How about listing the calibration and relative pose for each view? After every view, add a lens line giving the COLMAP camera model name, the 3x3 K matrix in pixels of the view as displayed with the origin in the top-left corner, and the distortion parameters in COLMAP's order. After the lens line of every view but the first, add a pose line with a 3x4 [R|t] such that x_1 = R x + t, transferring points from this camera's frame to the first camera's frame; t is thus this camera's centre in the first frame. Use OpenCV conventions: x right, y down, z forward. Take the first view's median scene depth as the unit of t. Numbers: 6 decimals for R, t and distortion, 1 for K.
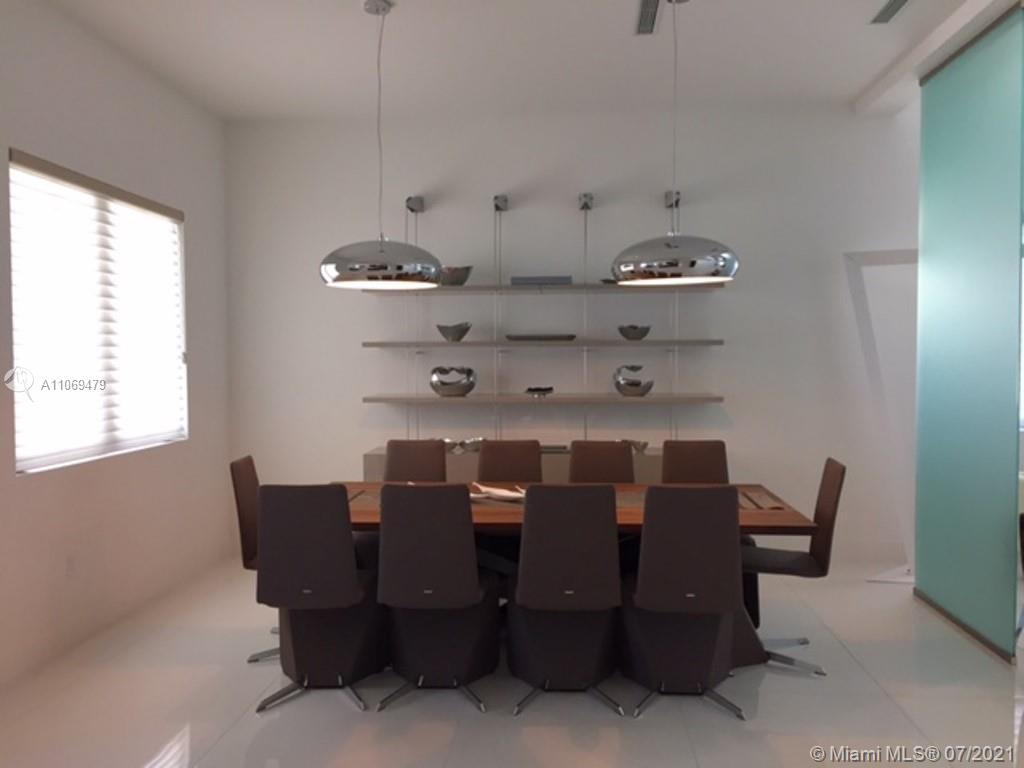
lens RADIAL K [[874.0, 0, 512.0], [0, 874.0, 384.0], [0, 0, 1]] dist [0.091462, -0.124934]
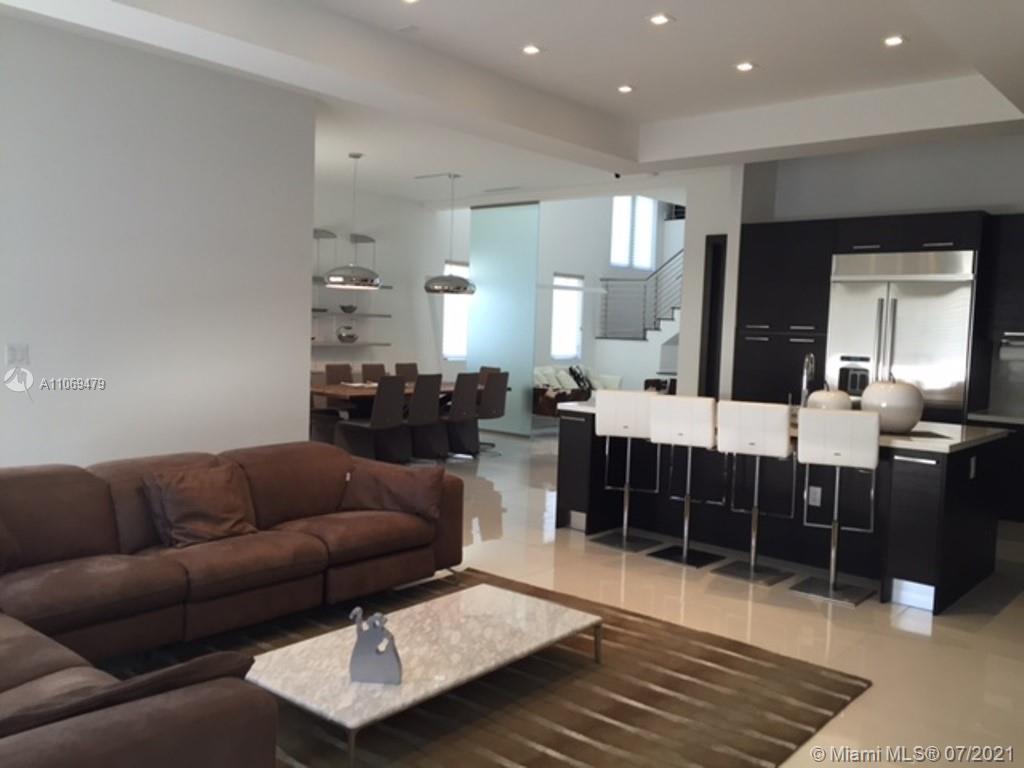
lens RADIAL K [[874.0, 0, 512.0], [0, 874.0, 384.0], [0, 0, 1]] dist [0.091462, -0.124934]
pose [[0.596380, -0.027390, 0.802235, -1.175220], [-0.009820, 0.999094, 0.041412, 0.020836], [-0.802642, -0.032575, 0.595570, -0.412442]]
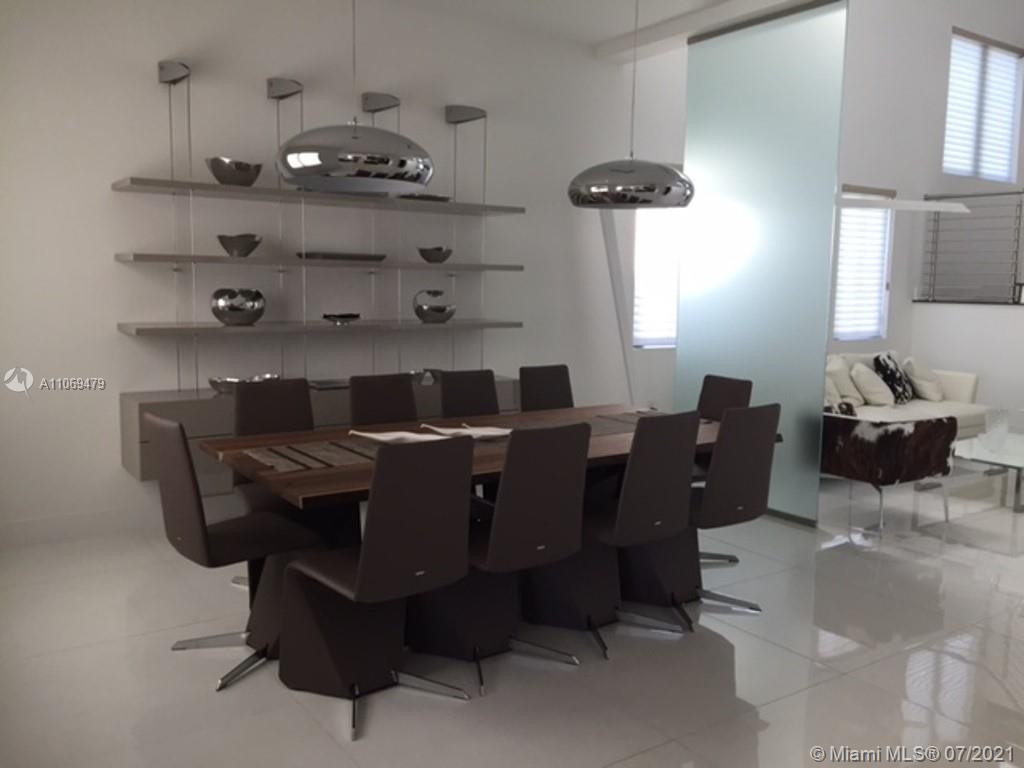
lens RADIAL K [[874.0, 0, 512.0], [0, 874.0, 384.0], [0, 0, 1]] dist [0.091462, -0.124934]
pose [[0.777198, -0.055190, 0.626832, -0.396968], [0.001647, 0.996321, 0.085680, -0.001091], [-0.629255, -0.065557, 0.774429, 0.210697]]
